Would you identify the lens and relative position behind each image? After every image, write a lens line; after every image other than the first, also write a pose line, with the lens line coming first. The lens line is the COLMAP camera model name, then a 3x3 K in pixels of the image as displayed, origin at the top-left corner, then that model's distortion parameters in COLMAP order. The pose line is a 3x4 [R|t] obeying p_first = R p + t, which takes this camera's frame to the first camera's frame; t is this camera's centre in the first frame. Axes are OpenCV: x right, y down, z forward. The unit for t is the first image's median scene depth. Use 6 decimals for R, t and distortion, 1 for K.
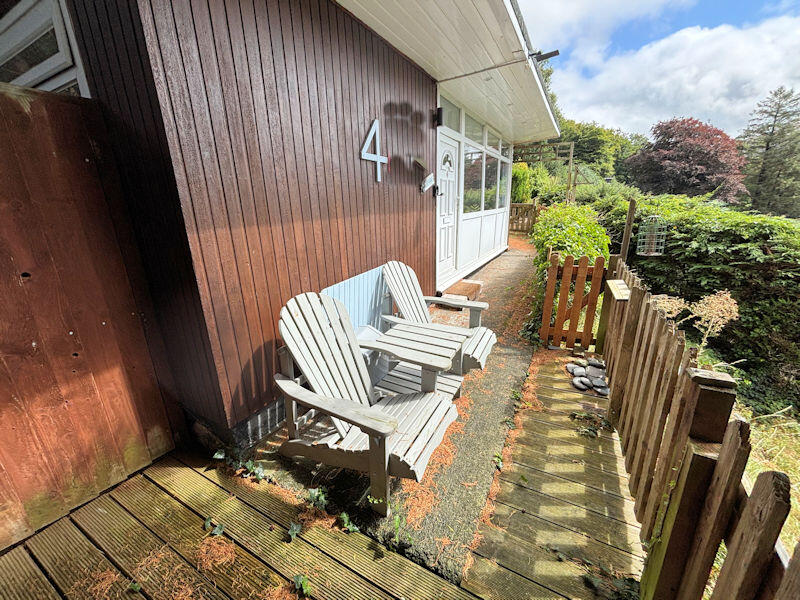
lens RADIAL K [[317.7, 0, 402.4], [0, 317.7, 295.9], [0, 0, 1]] dist [0.000251, 0.000043]
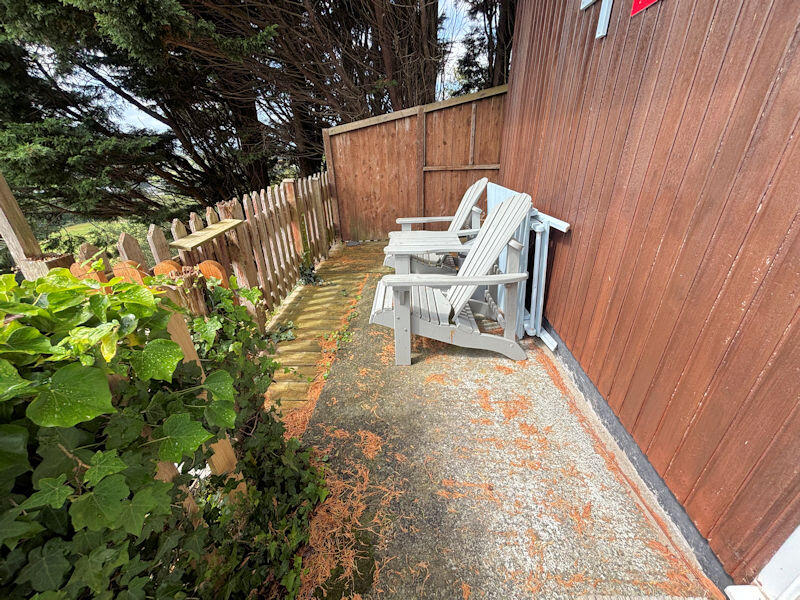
lens RADIAL K [[323.7, 0, 399.4], [0, 323.7, 299.7], [0, 0, 1]] dist [-0.000416, 0.000092]
pose [[-0.899790, 0.228200, -0.371890, 0.511627], [-0.081152, 0.749930, 0.656521, -0.371125], [0.428709, 0.620911, -0.656261, 1.529192]]
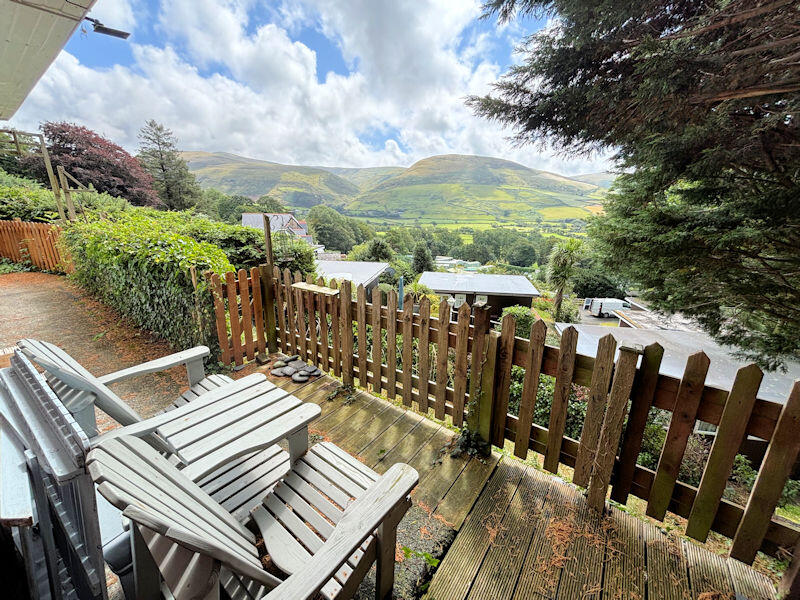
lens RADIAL K [[318.4, 0, 386.9], [0, 318.4, 303.0], [0, 0, 1]] dist [0.000772, 0.000159]
pose [[0.179757, -0.257374, 0.949445, -0.405188], [0.266030, 0.941922, 0.204967, -0.130303], [-0.947056, 0.215737, 0.237786, 0.378356]]
